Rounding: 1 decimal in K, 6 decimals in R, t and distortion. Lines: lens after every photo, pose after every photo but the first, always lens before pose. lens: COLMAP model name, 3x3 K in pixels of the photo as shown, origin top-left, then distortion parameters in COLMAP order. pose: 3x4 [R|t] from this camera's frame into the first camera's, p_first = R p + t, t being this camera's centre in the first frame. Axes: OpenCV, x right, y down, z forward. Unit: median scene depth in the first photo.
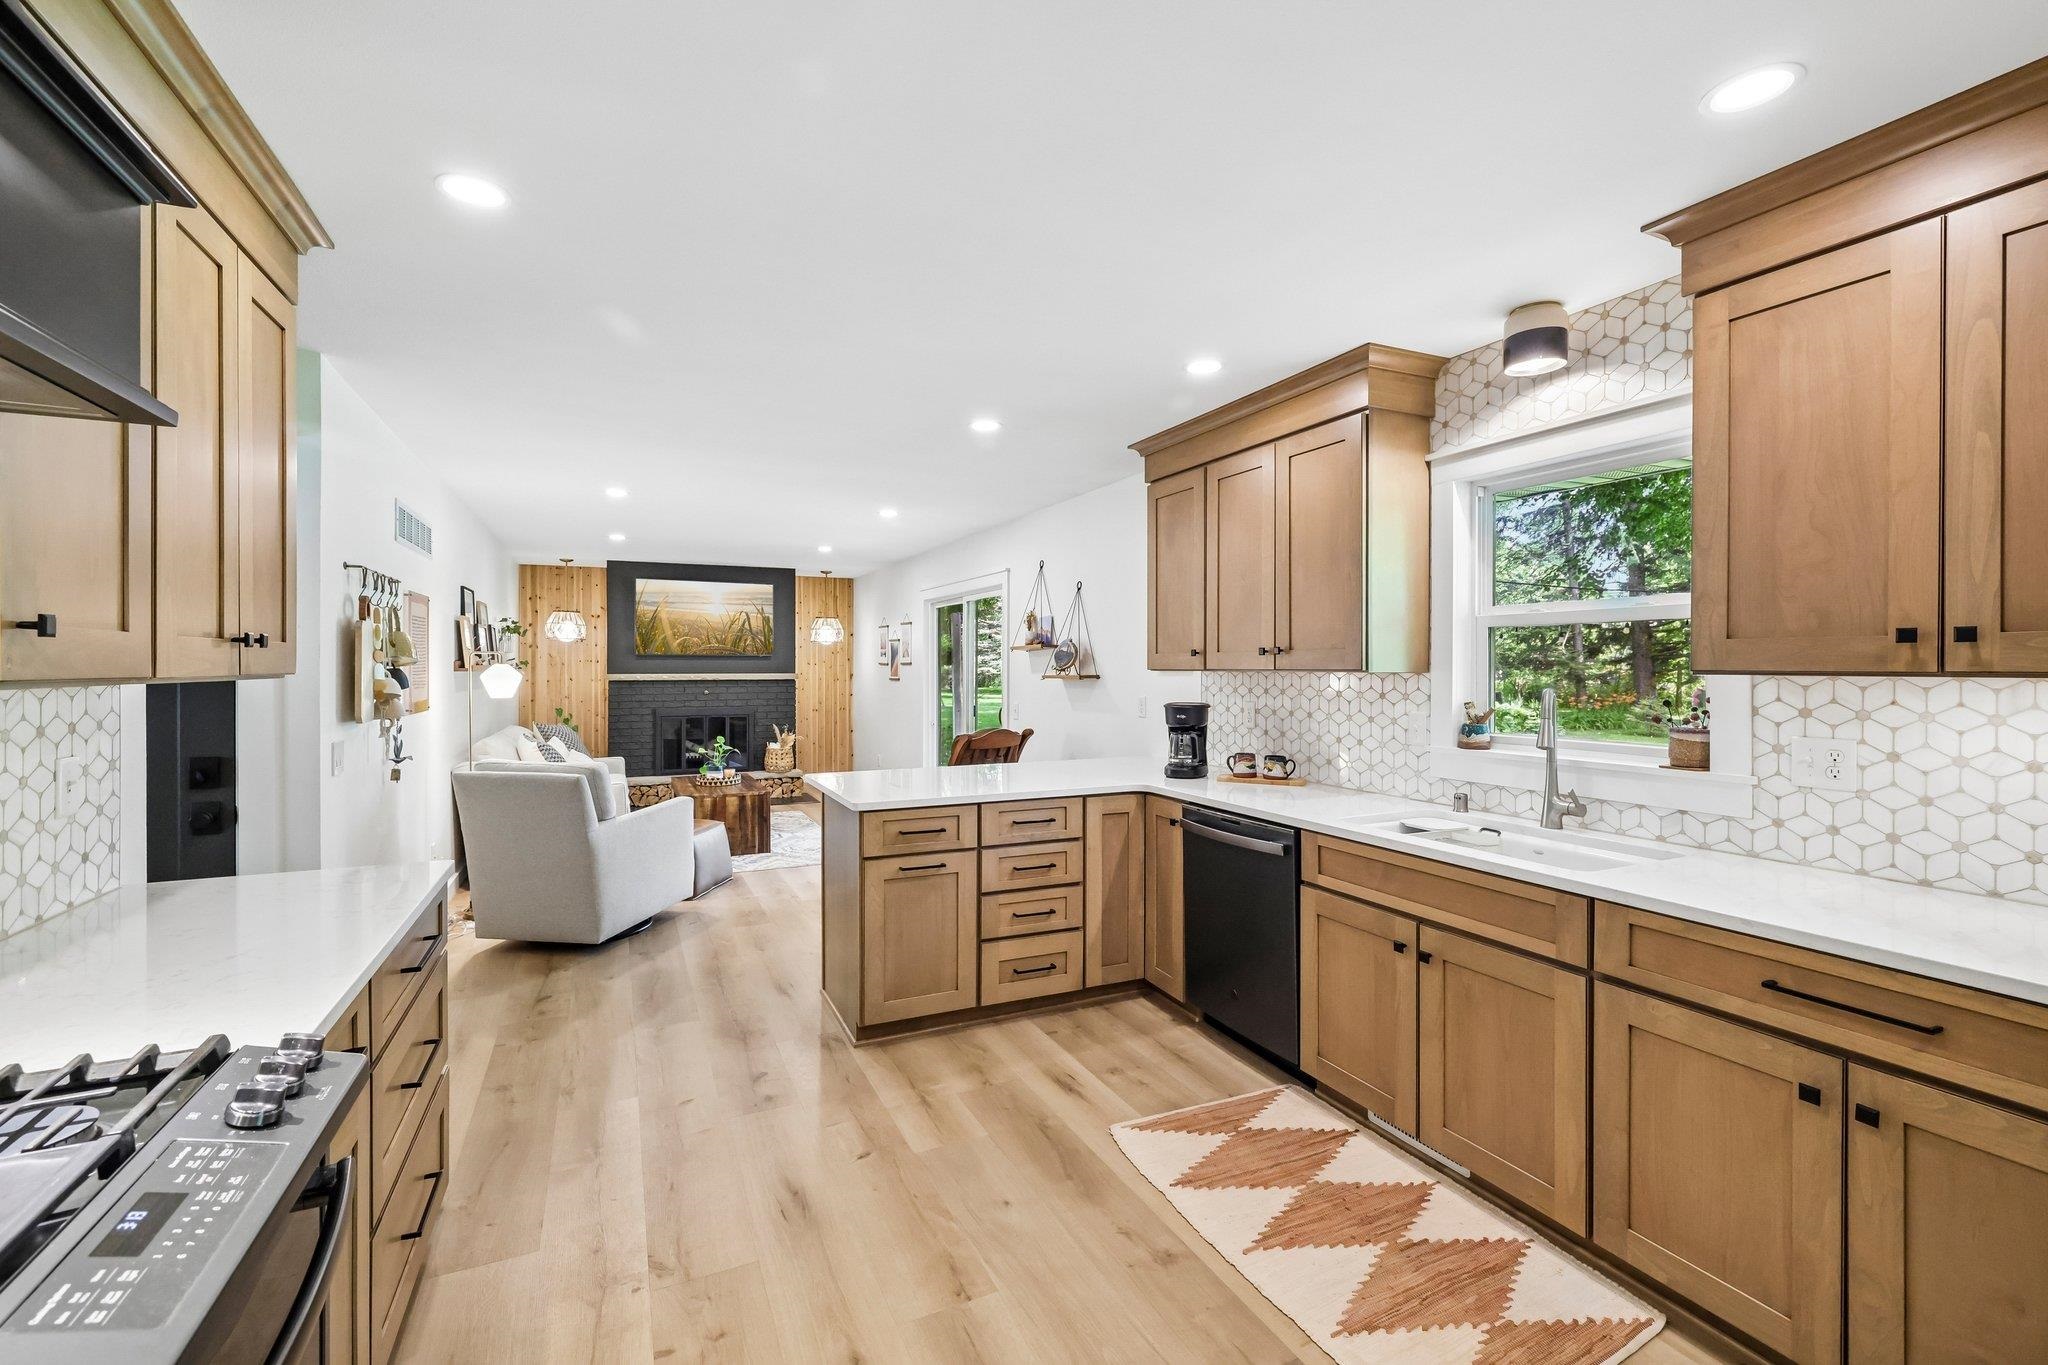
lens RADIAL K [[875.2, 0, 1004.9], [0, 875.2, 667.5], [0, 0, 1]] dist [-0.001538, 0.000019]
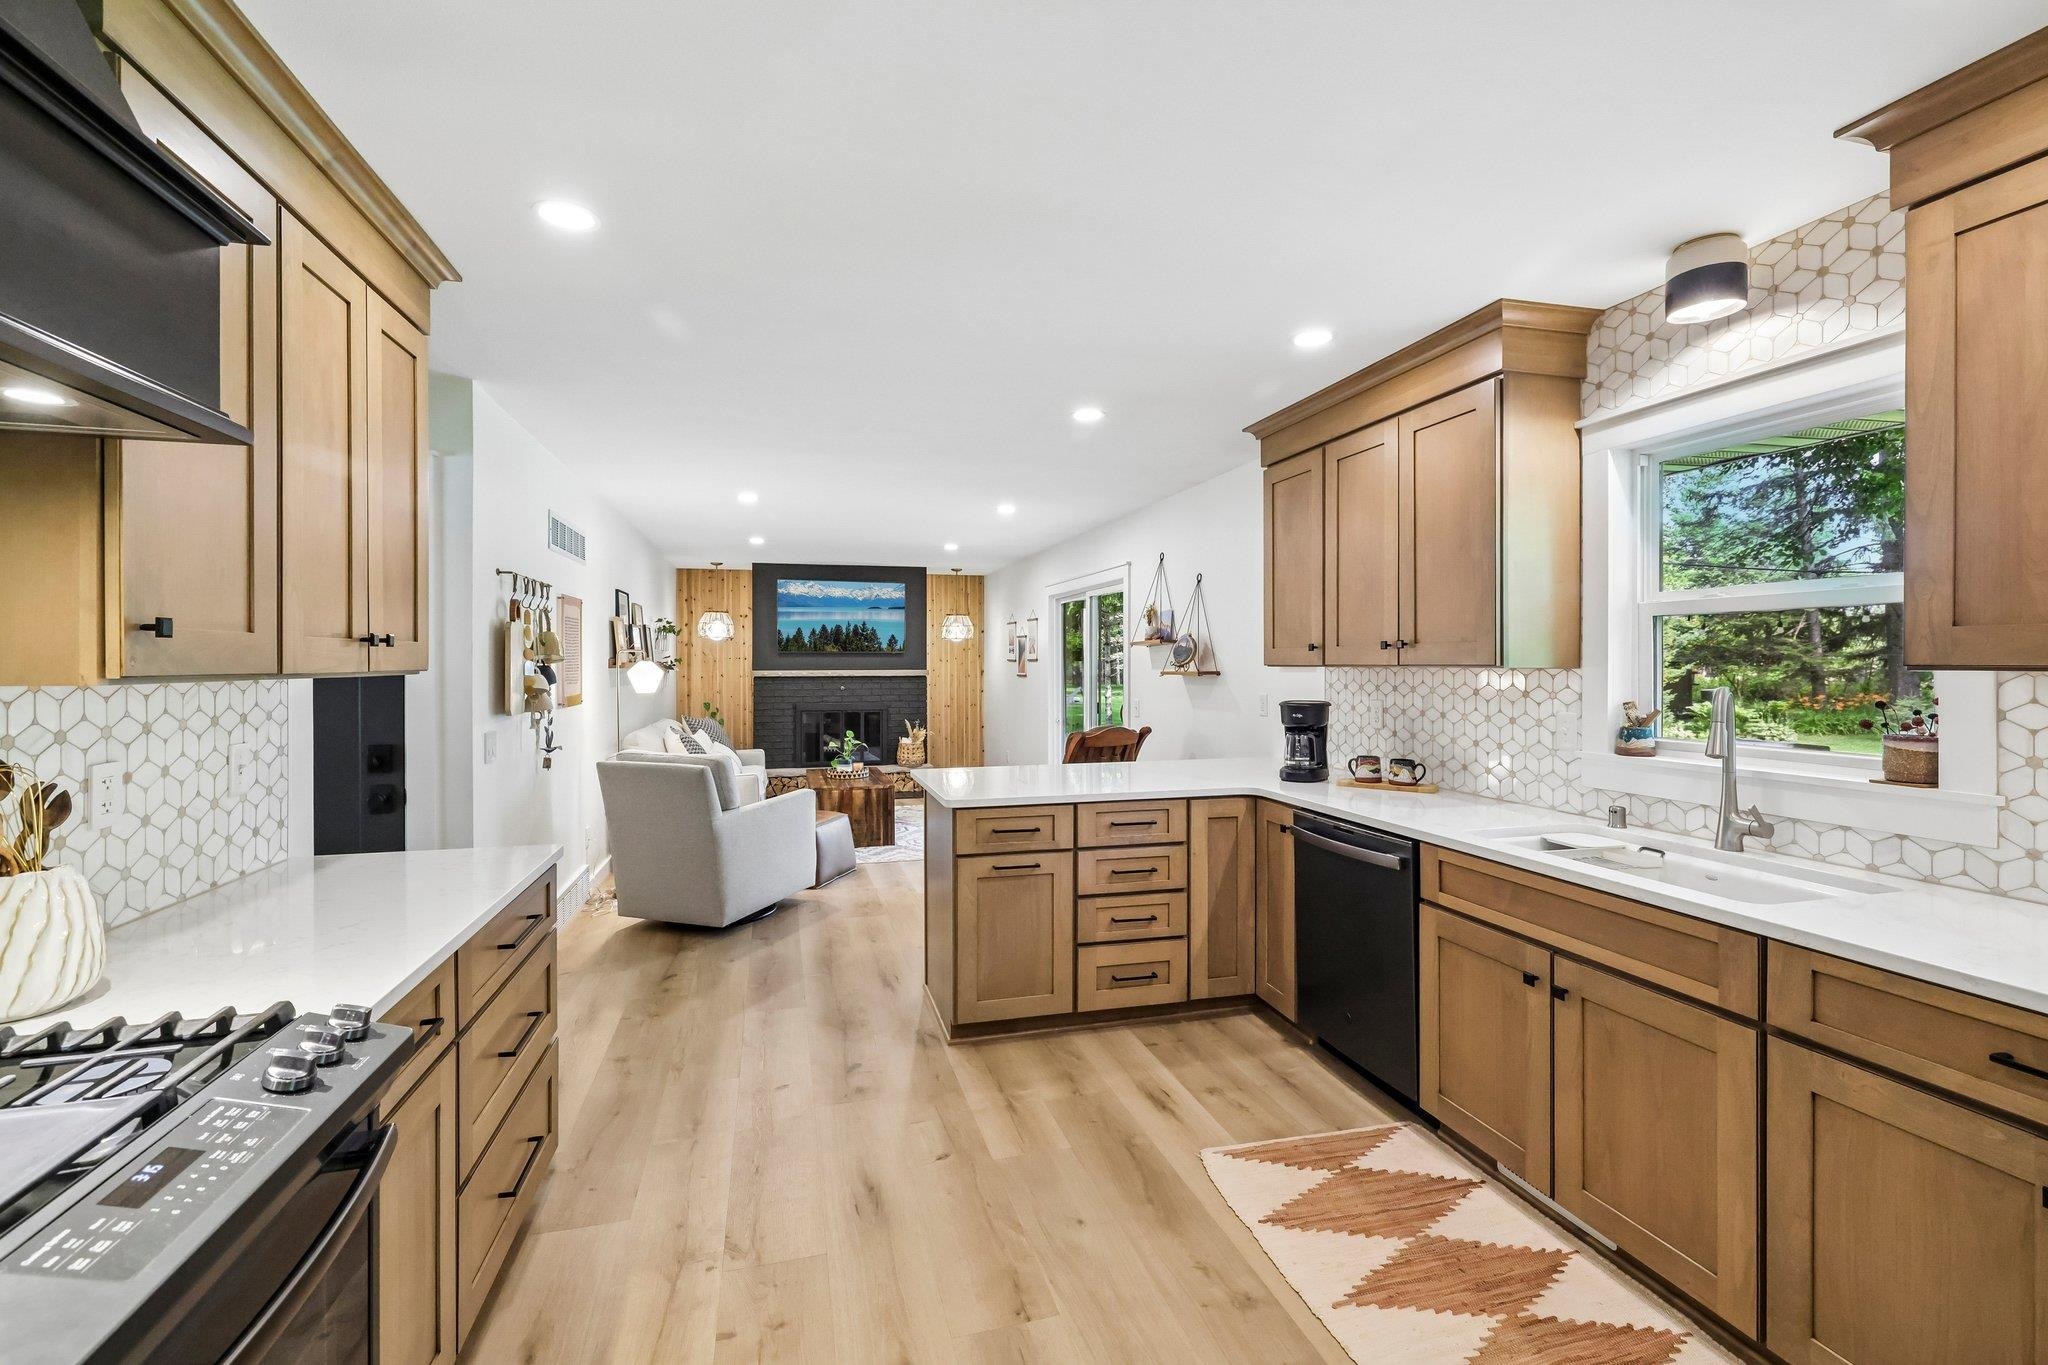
lens RADIAL K [[875.9, 0, 999.4], [0, 875.9, 663.8], [0, 0, 1]] dist [-0.001139, 0.000163]
pose [[0.984731, -0.001856, -0.174072, 0.057211], [0.001836, 0.999998, -0.000275, 0.000426], [0.174072, -0.000049, 0.984733, 0.027386]]
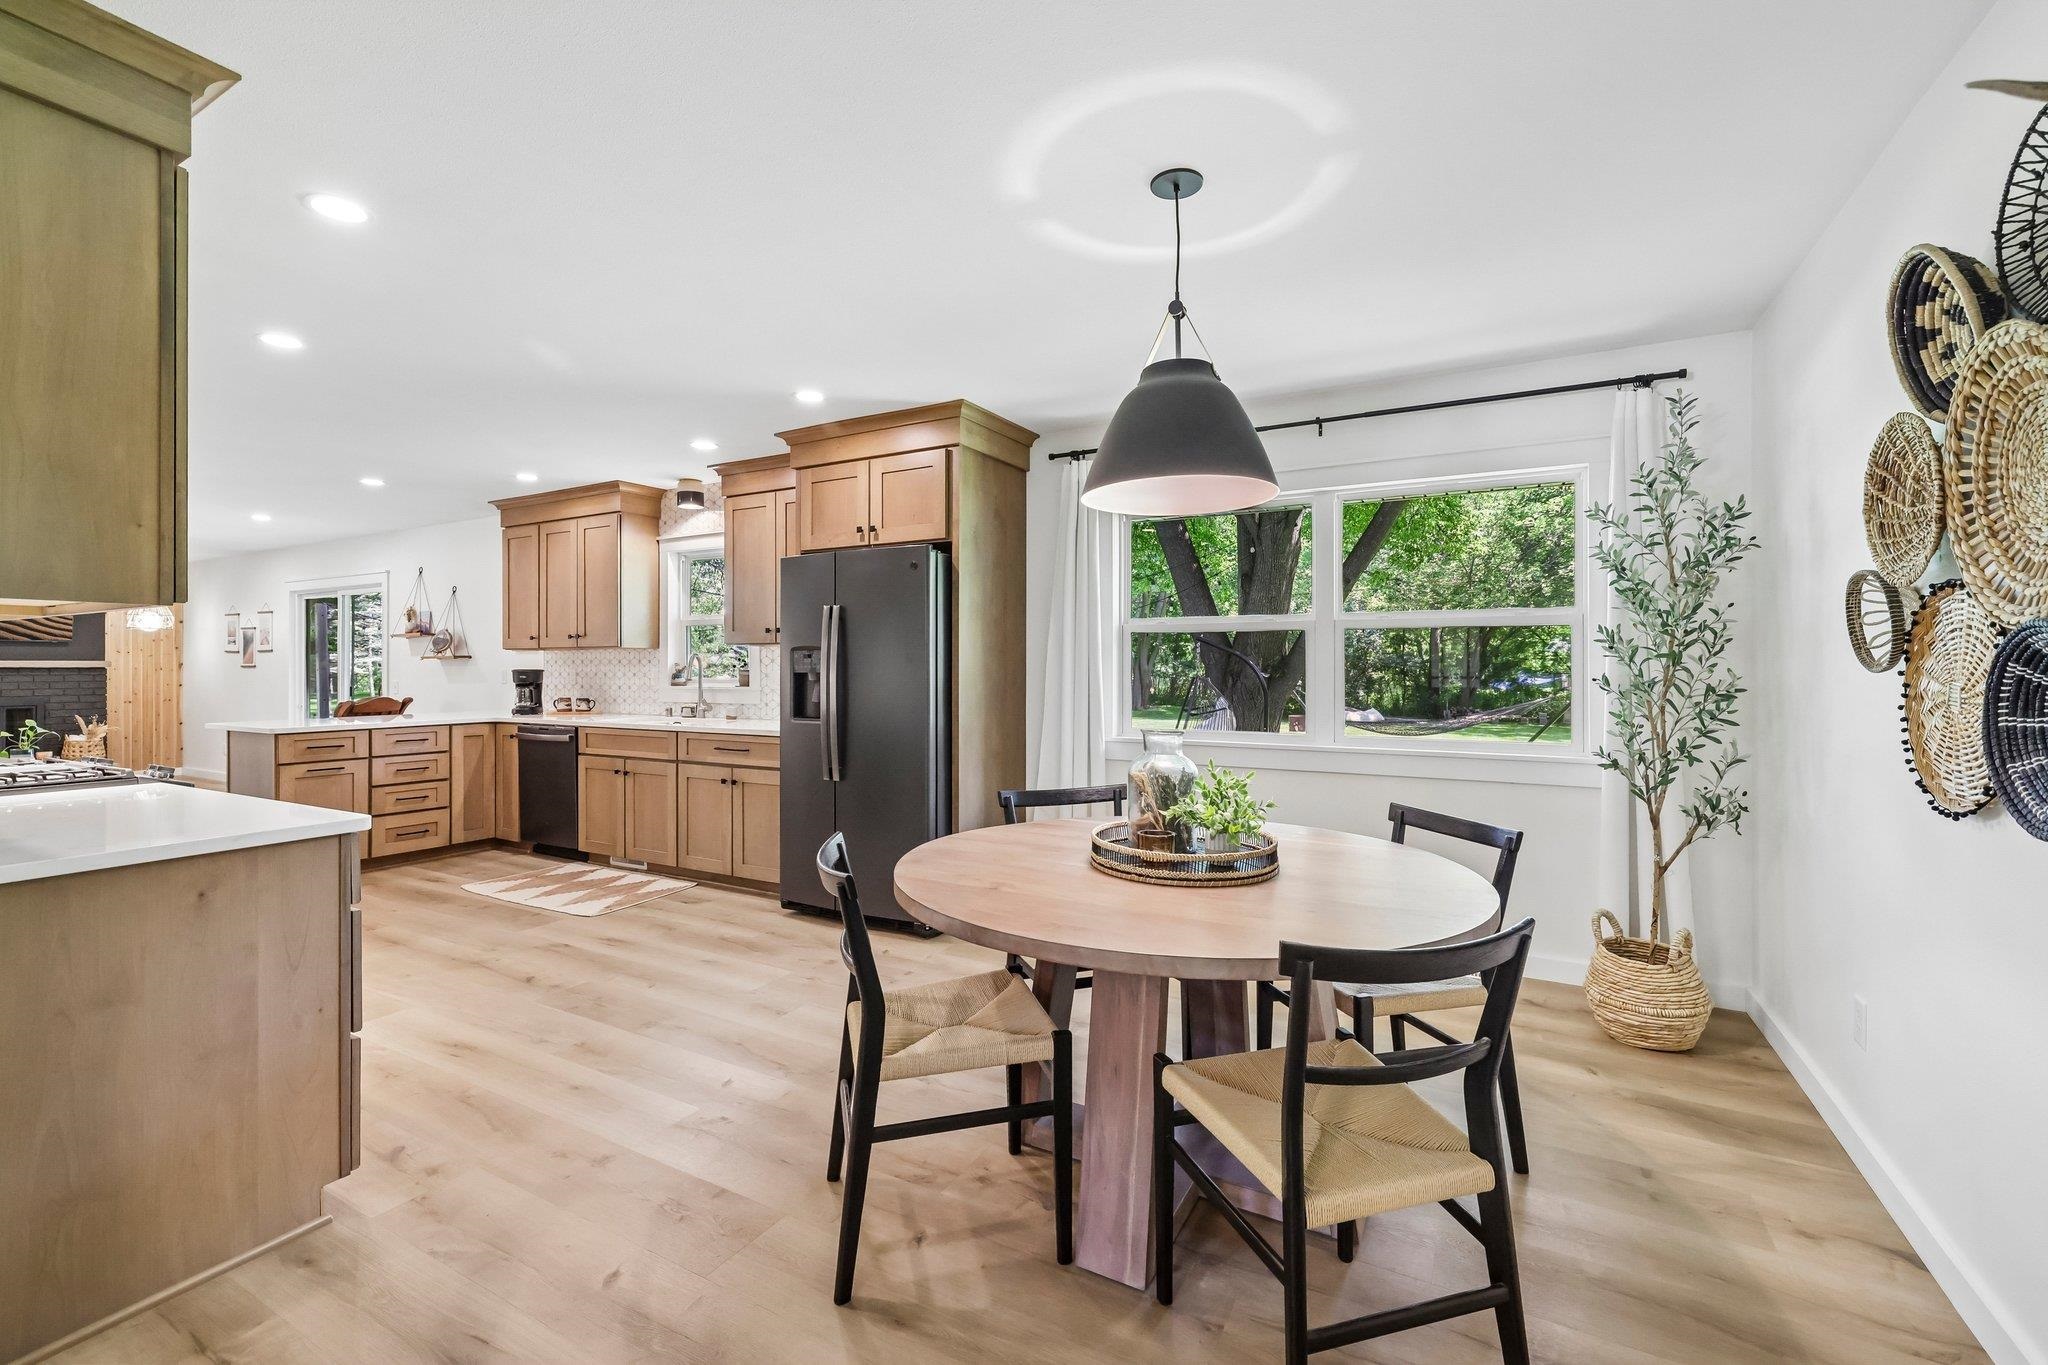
lens RADIAL K [[932.5, 0, 1056.3], [0, 932.5, 668.0], [0, 0, 1]] dist [0.001763, 0.000907]
pose [[0.806049, -0.001285, 0.591847, -0.028188], [0.003314, 0.999992, -0.002341, 0.052365], [-0.591839, 0.003848, 0.806047, -1.097903]]
